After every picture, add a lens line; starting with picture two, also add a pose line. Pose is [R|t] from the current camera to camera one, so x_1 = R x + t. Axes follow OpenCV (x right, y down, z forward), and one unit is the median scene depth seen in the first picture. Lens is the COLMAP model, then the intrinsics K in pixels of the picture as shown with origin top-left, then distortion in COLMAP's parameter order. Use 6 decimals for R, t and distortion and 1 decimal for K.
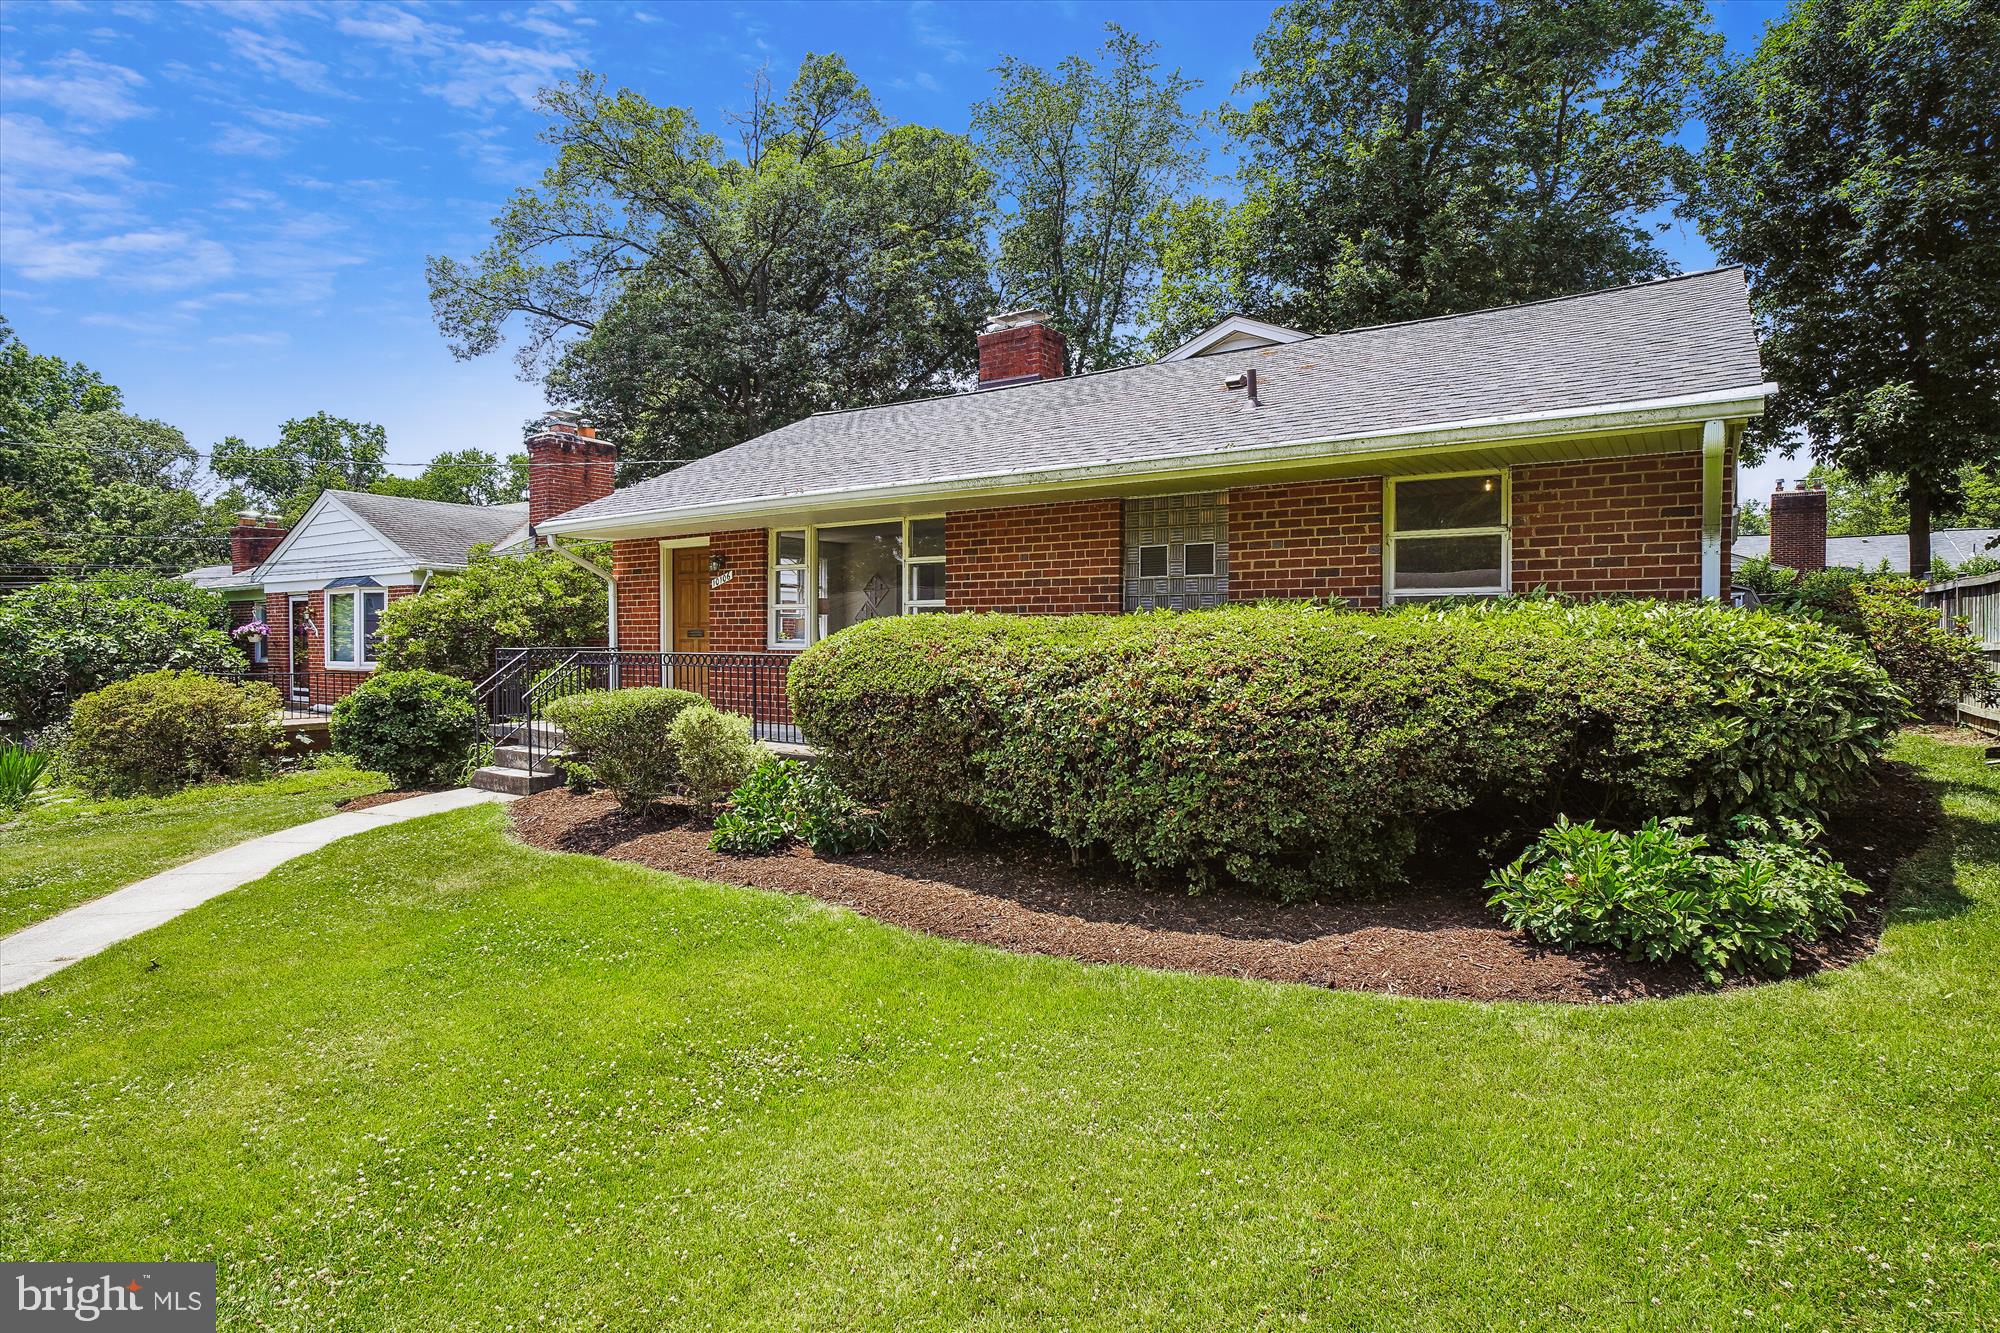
lens RADIAL K [[1057.2, 0, 1002.4], [0, 1057.2, 660.4], [0, 0, 1]] dist [-0.033967, 0.002979]
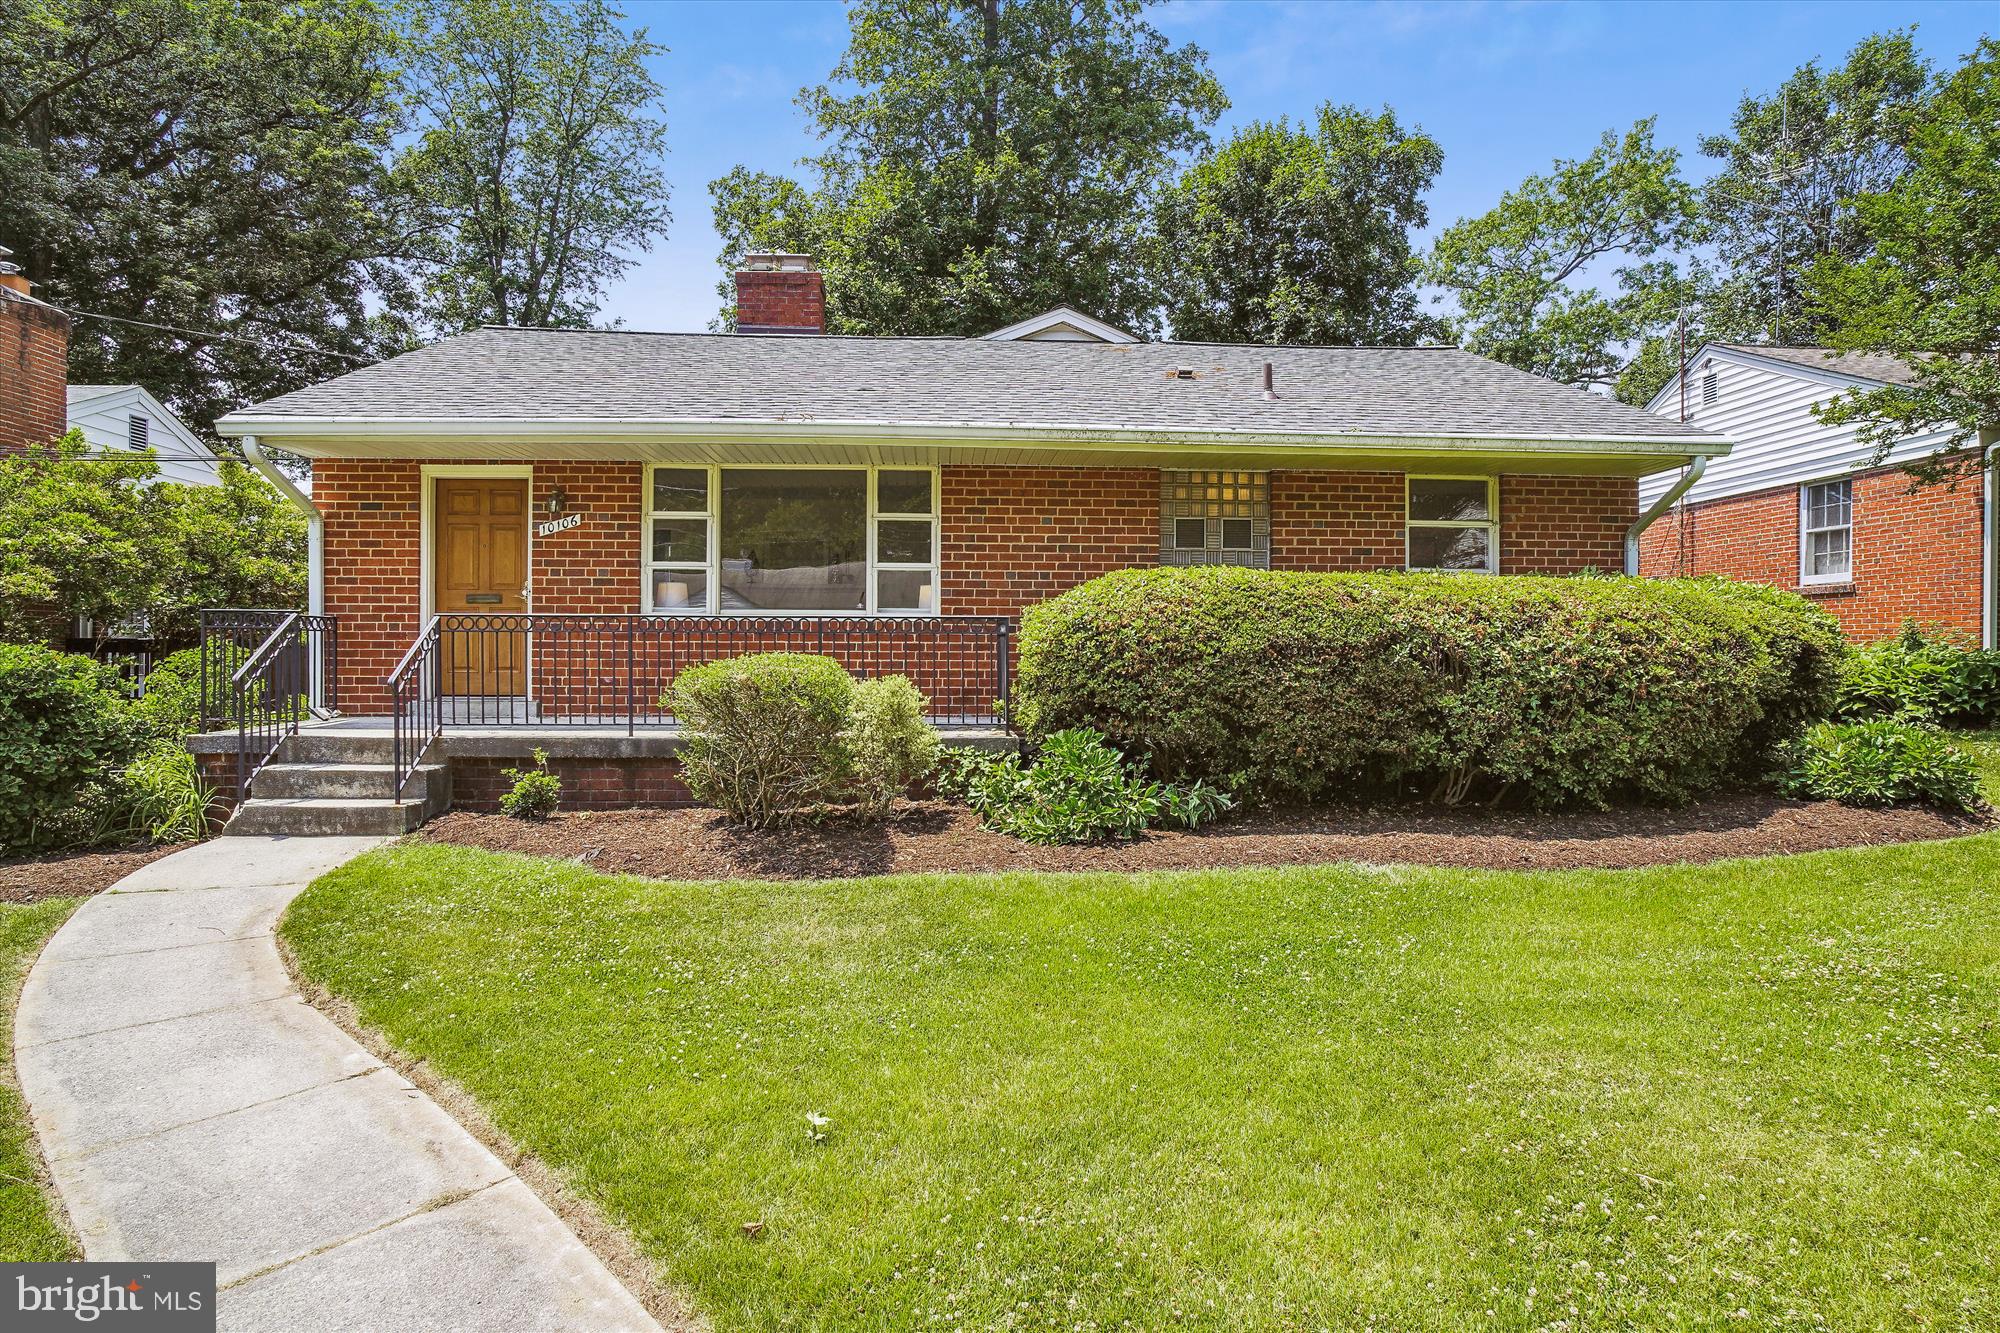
lens RADIAL K [[1057.2, 0, 997.7], [0, 1057.2, 666.3], [0, 0, 1]] dist [-0.033967, 0.002979]
pose [[0.786251, -0.006699, 0.617870, -0.688771], [0.009482, 0.999954, -0.001225, 0.038148], [-0.617834, 0.006822, 0.786279, 0.329584]]
